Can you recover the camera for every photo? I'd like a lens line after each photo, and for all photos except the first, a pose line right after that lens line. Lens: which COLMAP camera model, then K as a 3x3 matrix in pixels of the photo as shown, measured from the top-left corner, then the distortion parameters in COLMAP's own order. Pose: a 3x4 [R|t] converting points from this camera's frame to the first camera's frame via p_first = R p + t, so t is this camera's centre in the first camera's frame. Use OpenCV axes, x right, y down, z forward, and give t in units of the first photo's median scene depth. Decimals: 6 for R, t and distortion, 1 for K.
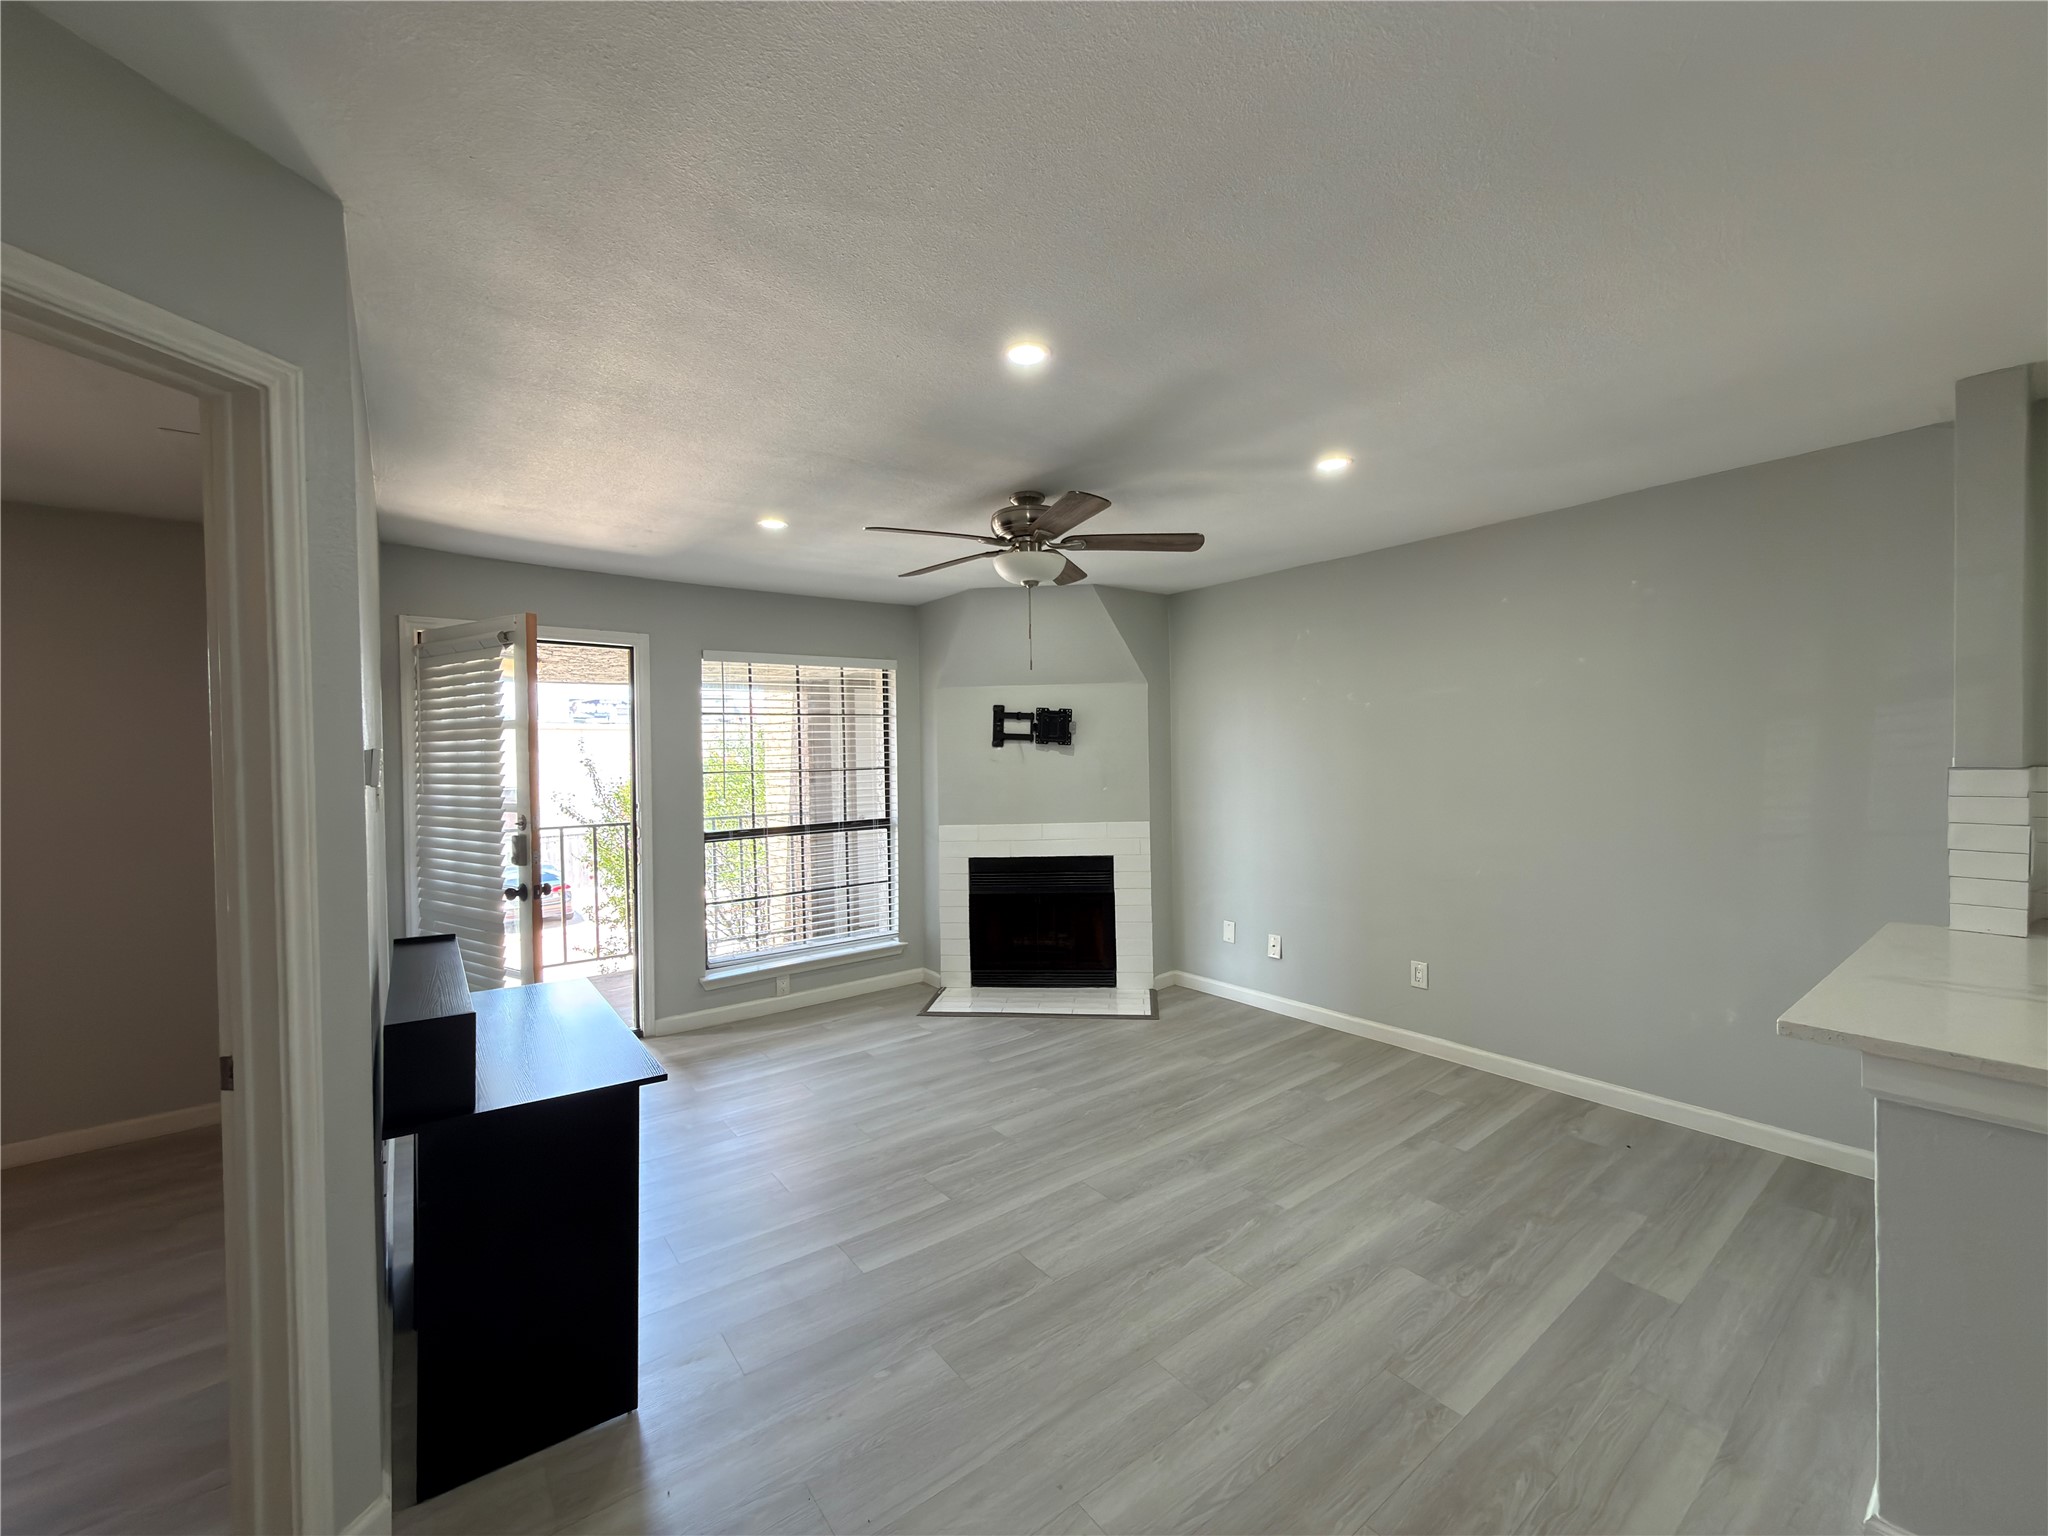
lens RADIAL K [[818.0, 0, 1023.1], [0, 818.0, 769.3], [0, 0, 1]] dist [-0.000294, 0.000145]
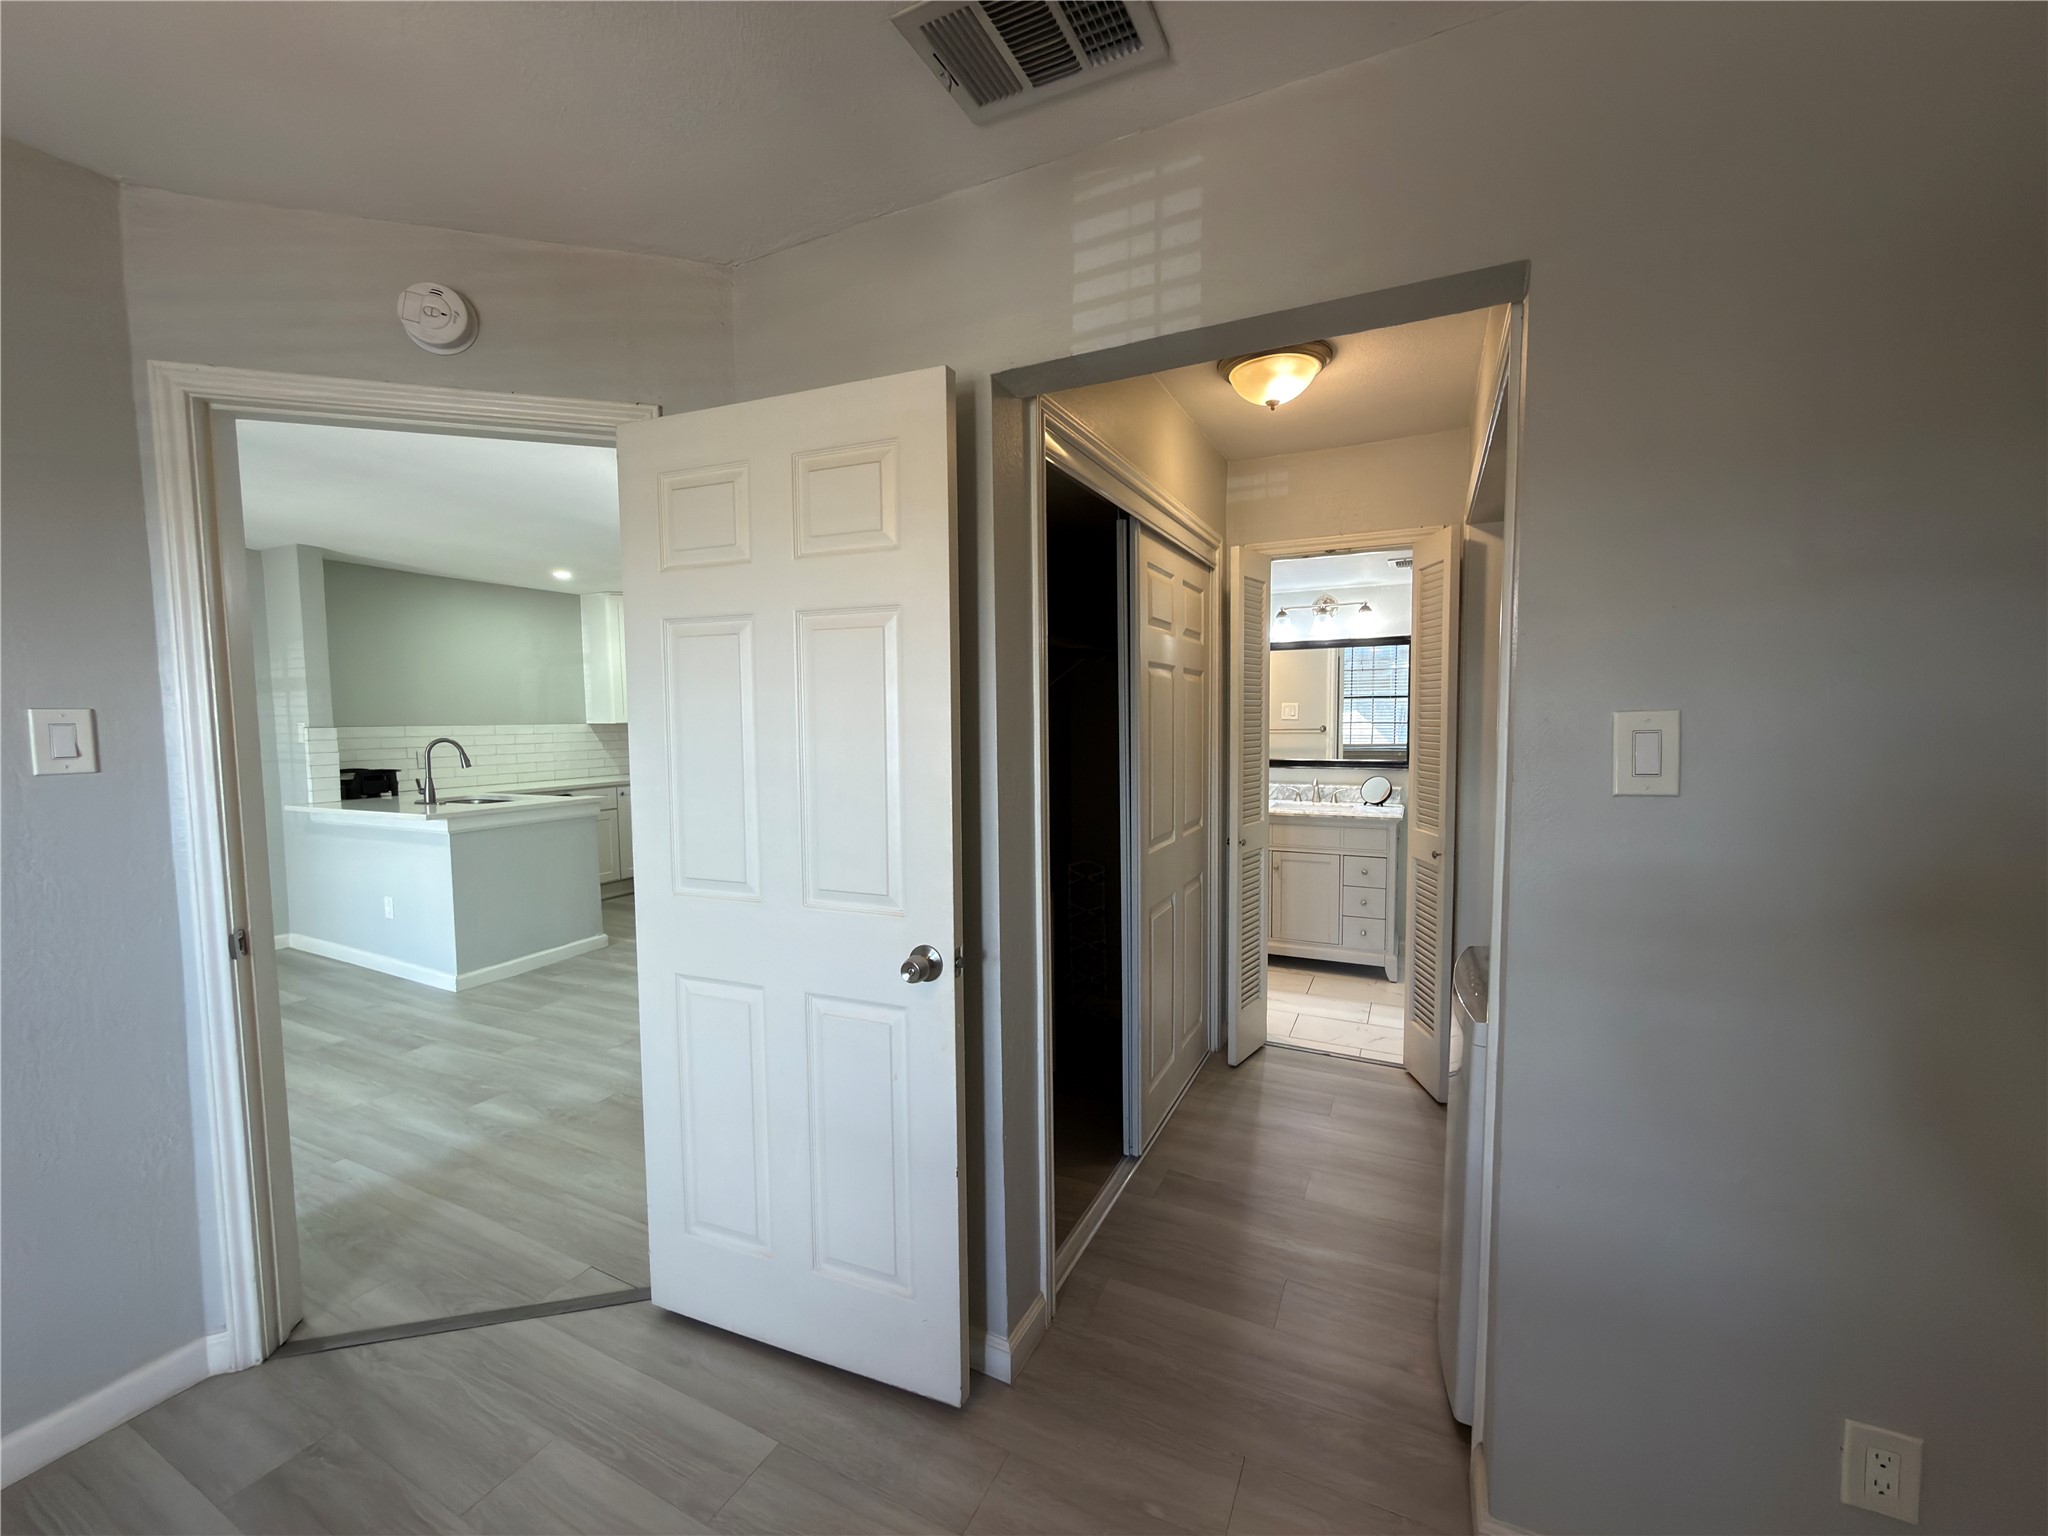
lens RADIAL K [[818.0, 0, 1023.1], [0, 818.0, 769.3], [0, 0, 1]] dist [-0.000294, 0.000145]
pose [[-0.438923, -0.039973, 0.897635, -0.725825], [0.029026, 0.997858, 0.058629, 0.016420], [-0.898056, 0.051788, -0.436822, 0.122747]]
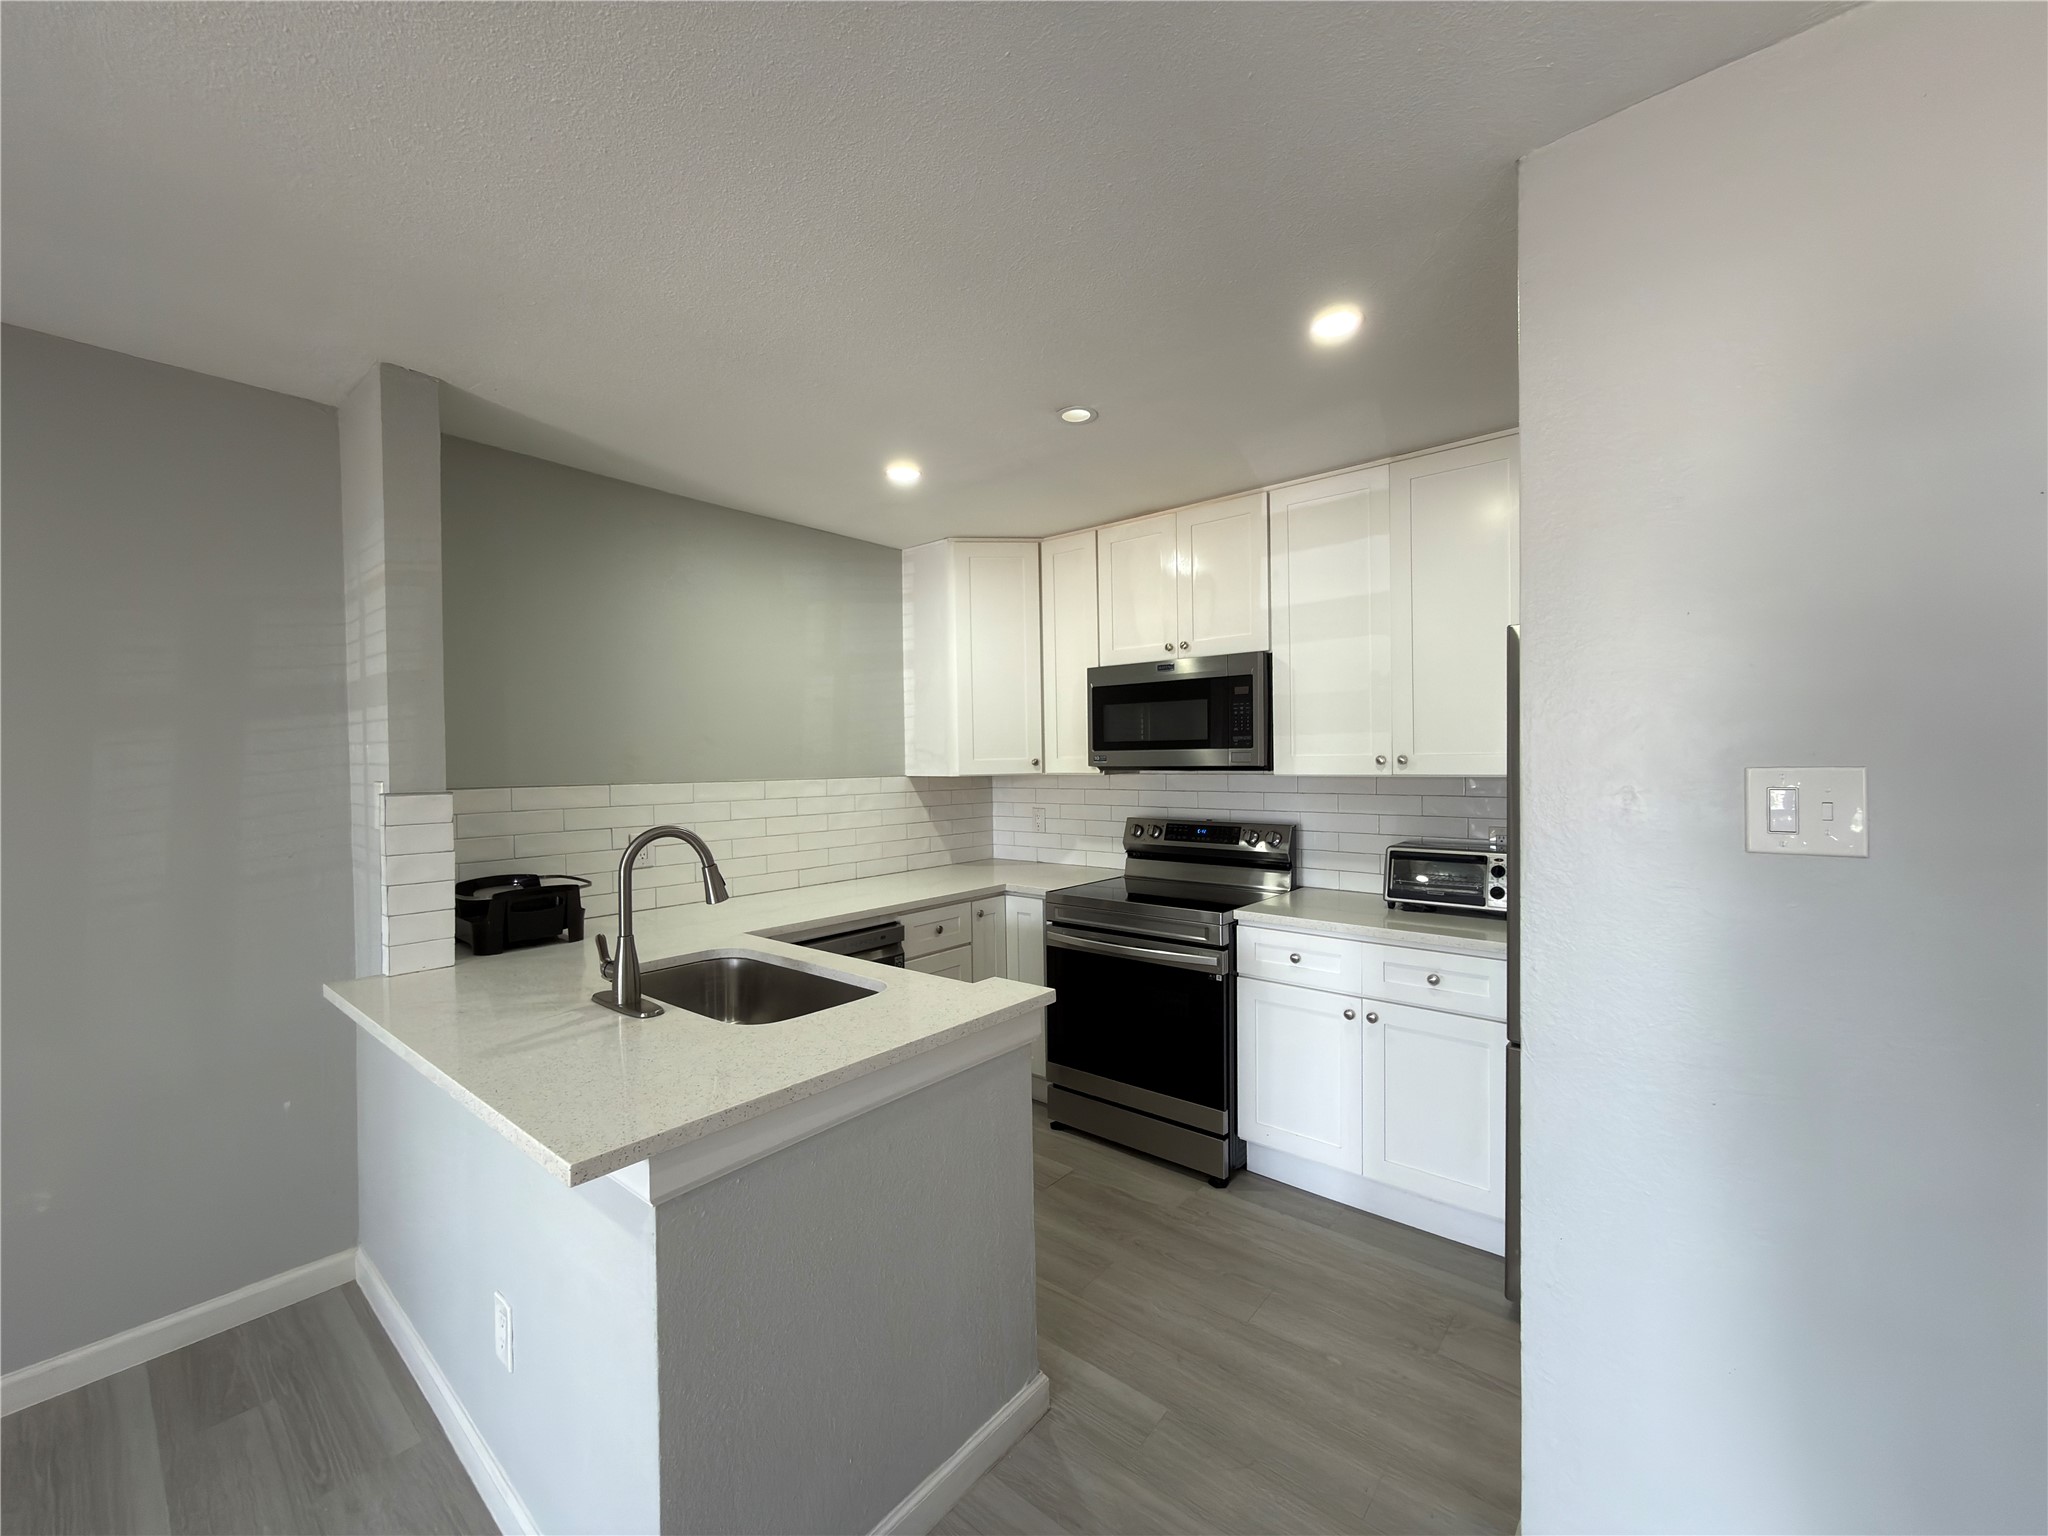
lens RADIAL K [[818.0, 0, 1023.1], [0, 818.0, 769.3], [0, 0, 1]] dist [-0.000294, 0.000145]
pose [[-0.216894, 0.005981, 0.976177, 0.053702], [0.028904, 0.999582, 0.000298, -0.004441], [-0.975767, 0.028280, -0.216976, 0.236509]]
